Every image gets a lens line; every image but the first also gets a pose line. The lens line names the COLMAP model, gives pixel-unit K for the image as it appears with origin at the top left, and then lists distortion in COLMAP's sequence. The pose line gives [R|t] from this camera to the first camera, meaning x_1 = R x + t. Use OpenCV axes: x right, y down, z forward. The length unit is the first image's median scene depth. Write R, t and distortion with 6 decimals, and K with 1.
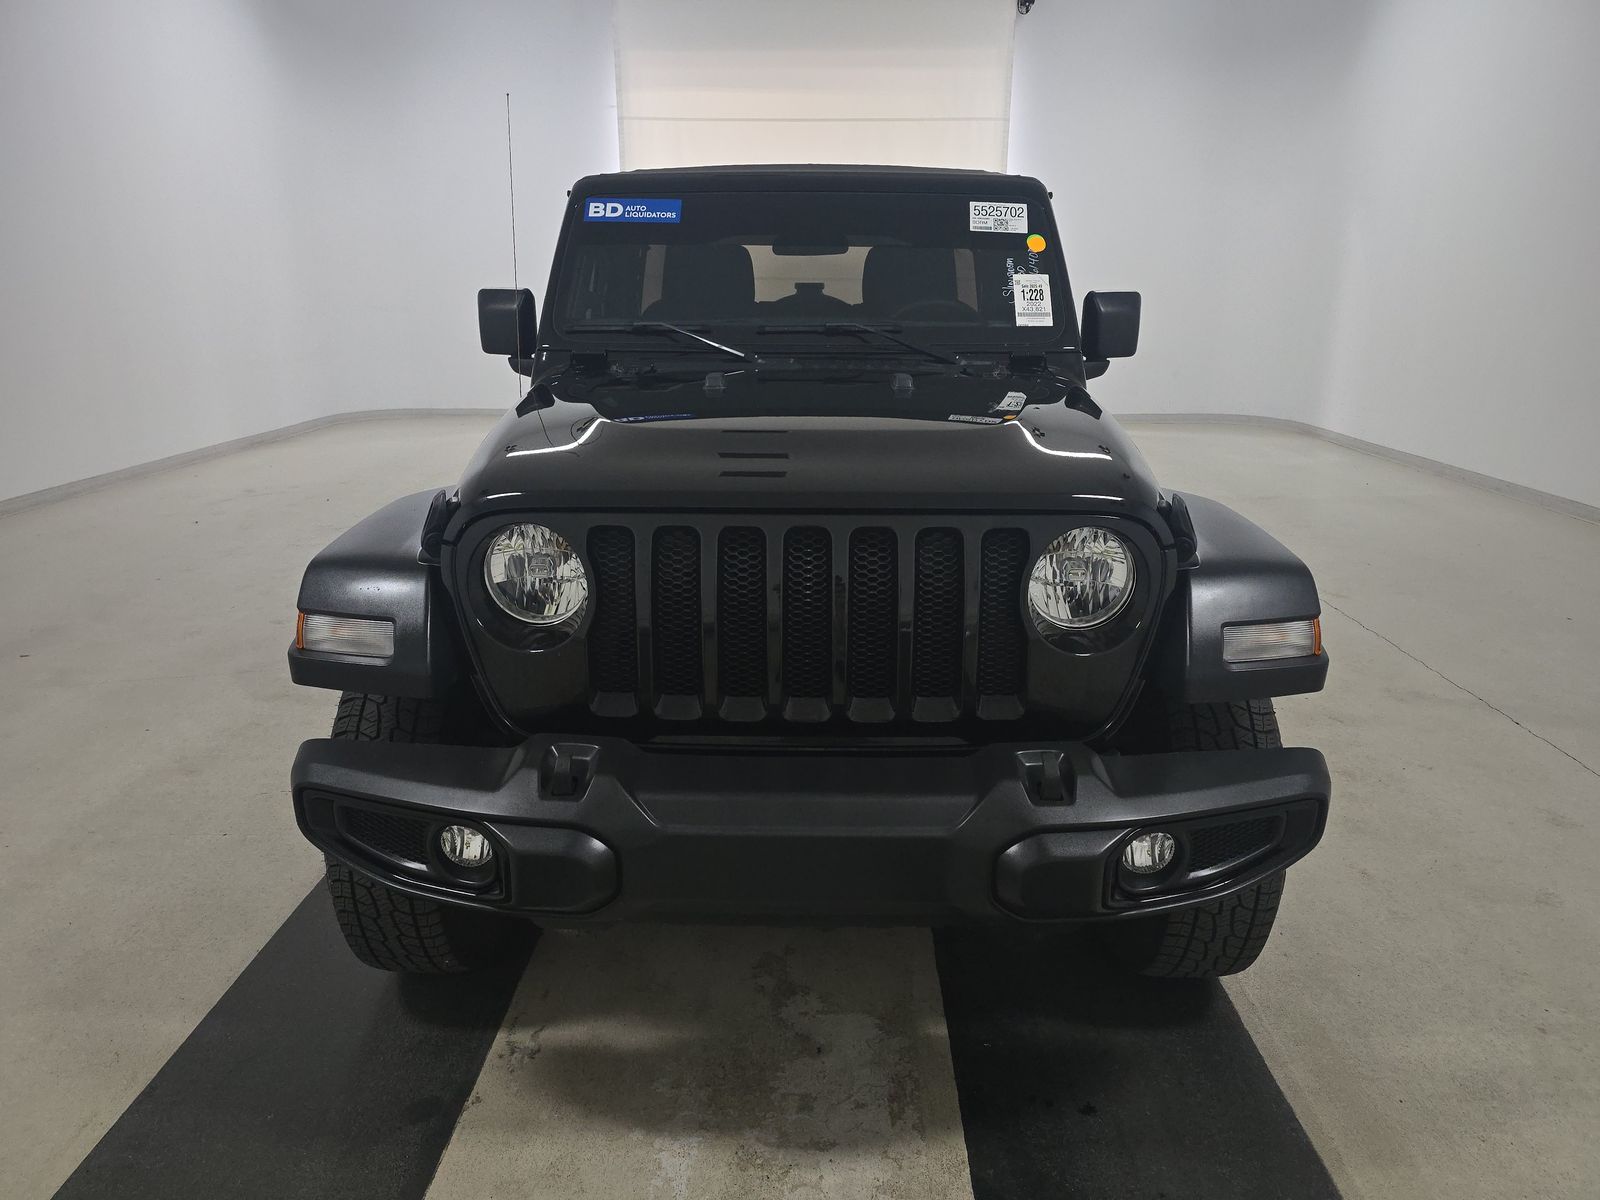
lens RADIAL K [[1096.1, 0, 800.0], [0, 1096.1, 600.0], [0, 0, 1]] dist [0.002768, -0.003643]
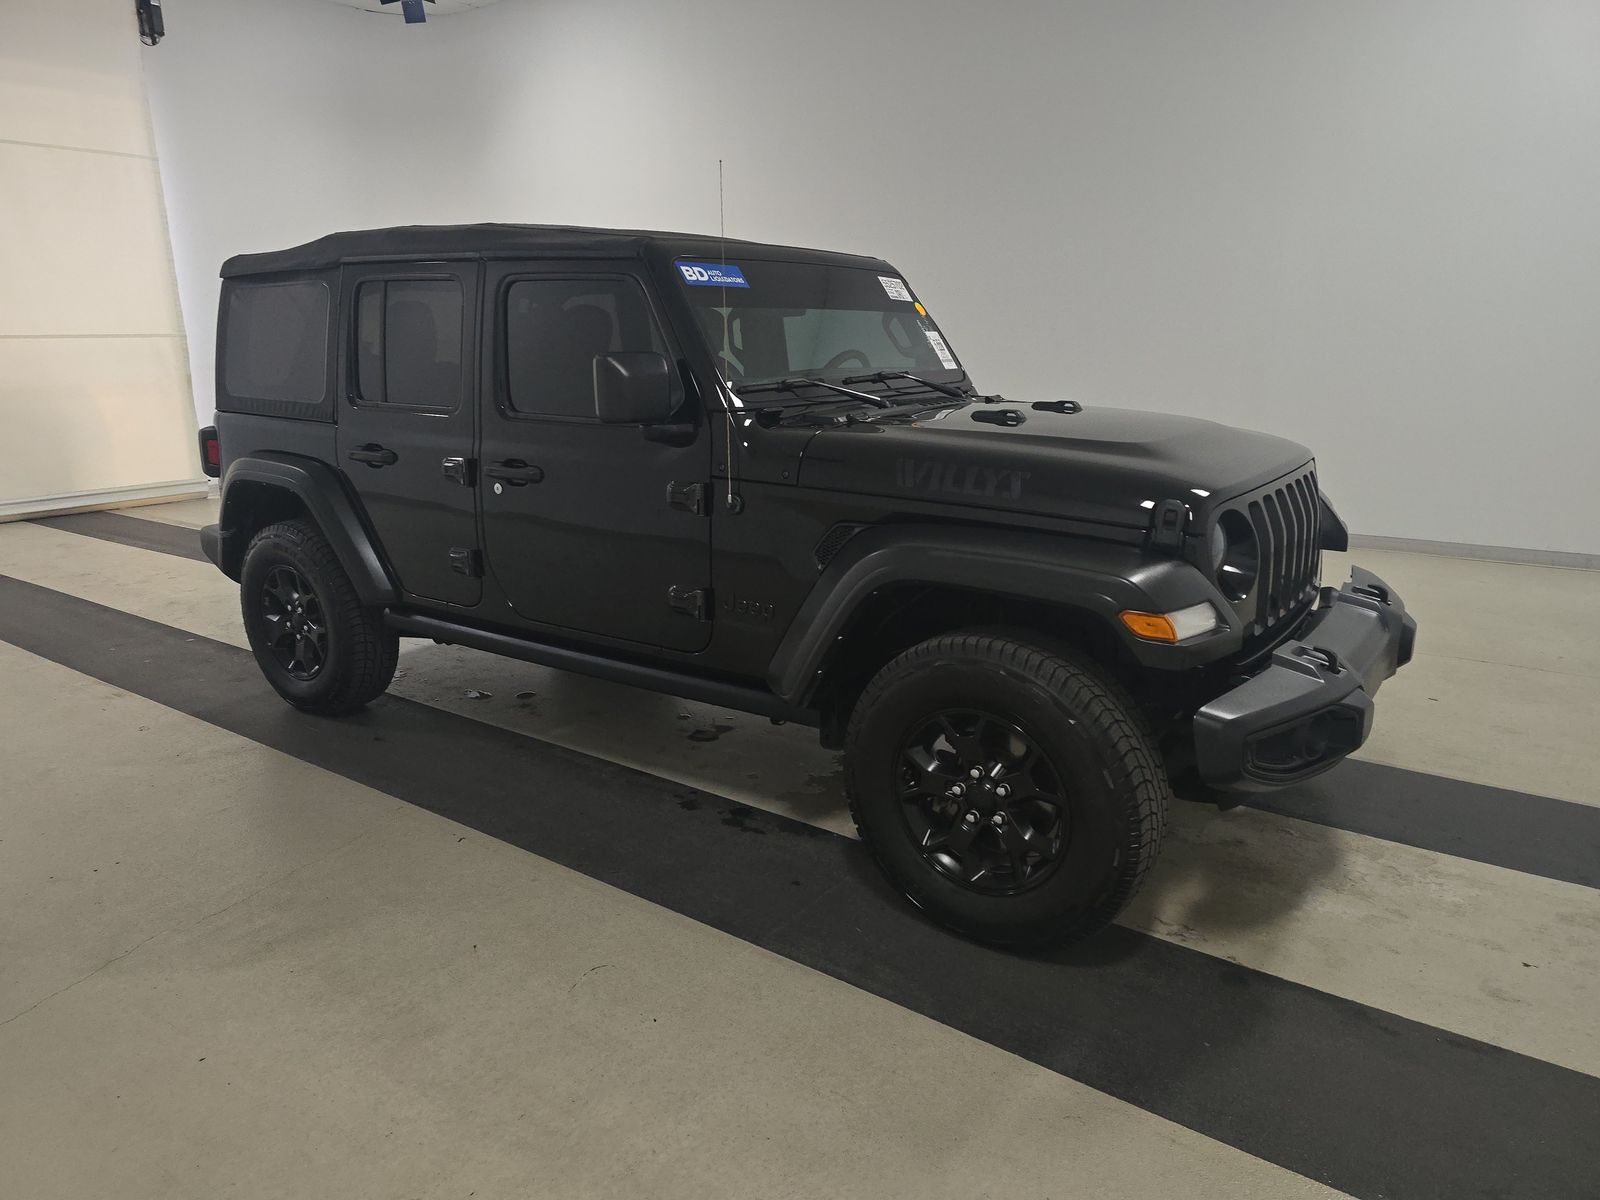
lens RADIAL K [[1096.1, 0, 800.0], [0, 1096.1, 600.0], [0, 0, 1]] dist [0.002768, -0.003643]
pose [[0.570226, -0.205233, 0.795438, -1.346621], [0.239979, 0.967669, 0.077636, -0.160357], [-0.785654, 0.146619, 0.601041, 0.483192]]
